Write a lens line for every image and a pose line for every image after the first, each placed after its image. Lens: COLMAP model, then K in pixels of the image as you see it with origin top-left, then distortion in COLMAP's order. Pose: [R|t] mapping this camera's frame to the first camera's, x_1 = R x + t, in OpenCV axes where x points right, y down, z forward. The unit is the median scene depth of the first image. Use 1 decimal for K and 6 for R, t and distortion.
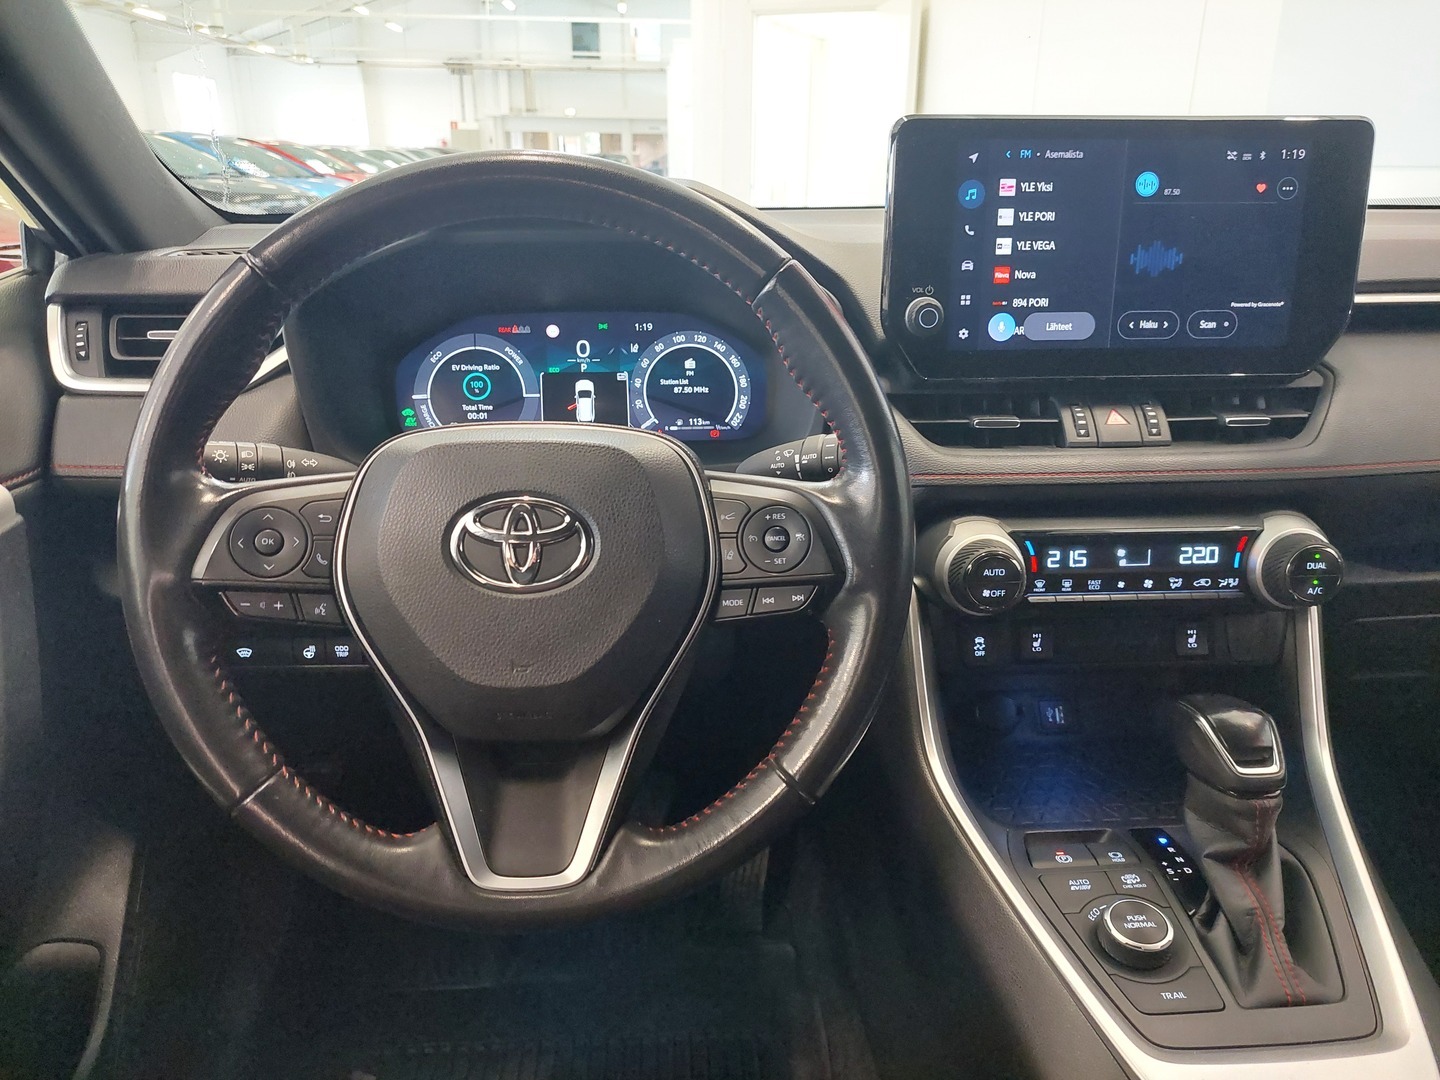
lens RADIAL K [[1042.3, 0, 733.5], [0, 1042.3, 562.4], [0, 0, 1]] dist [0.080215, -0.107304]
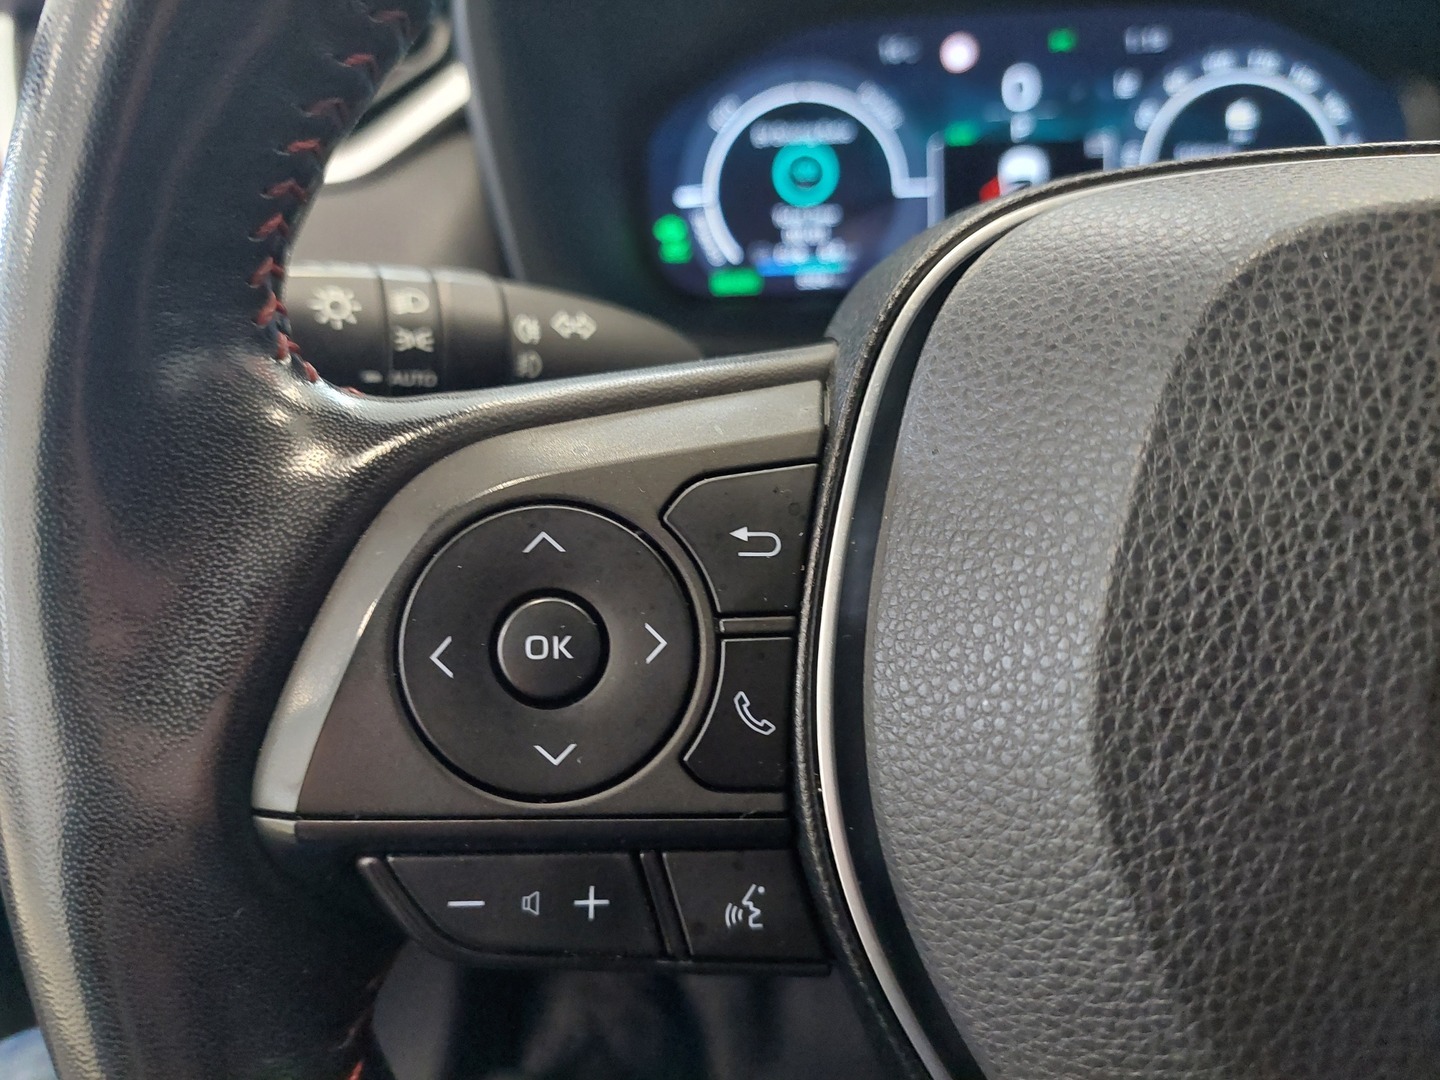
lens RADIAL K [[1125.6, 0, 720.0], [0, 1125.6, 540.0], [0, 0, 1]] dist [0.002184, -0.060778]
pose [[0.994285, 0.008335, -0.106432, -0.265835], [0.000598, 0.996497, 0.083622, -0.046578], [0.106756, -0.083207, 0.990798, 0.532360]]
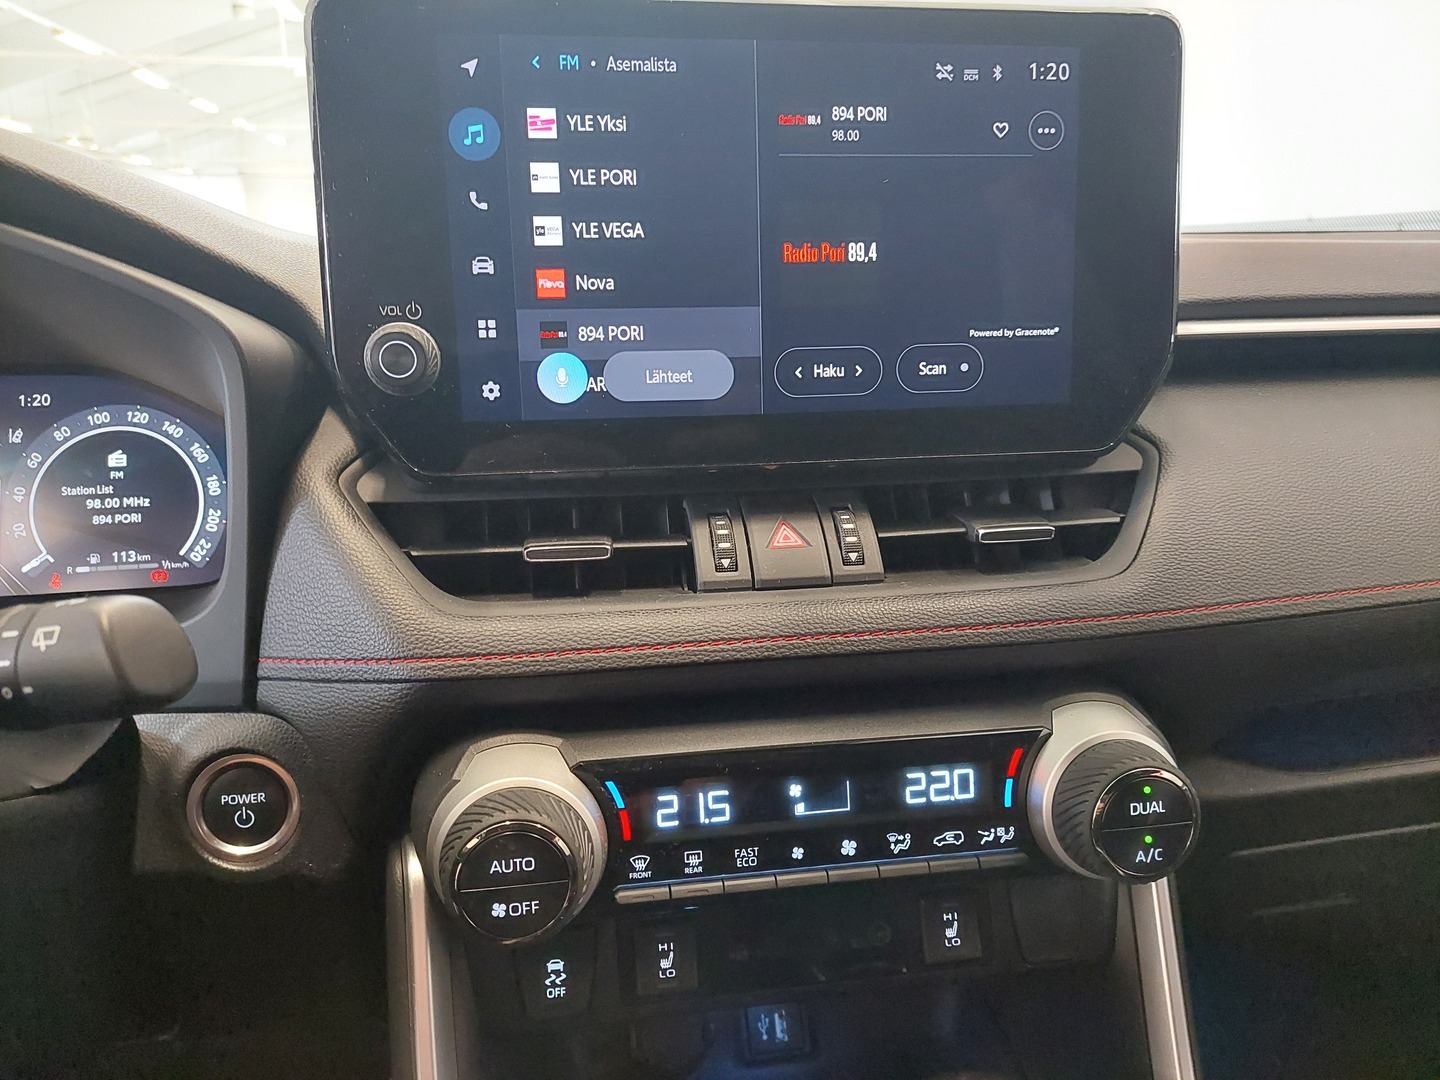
lens RADIAL K [[1051.4, 0, 730.6], [0, 1051.4, 550.4], [0, 0, 1]] dist [0.061968, -0.088430]
pose [[0.995941, -0.035822, 0.082575, 0.295464], [0.044157, 0.993862, -0.101437, -0.076198], [-0.078434, 0.104671, 0.991409, 0.463102]]
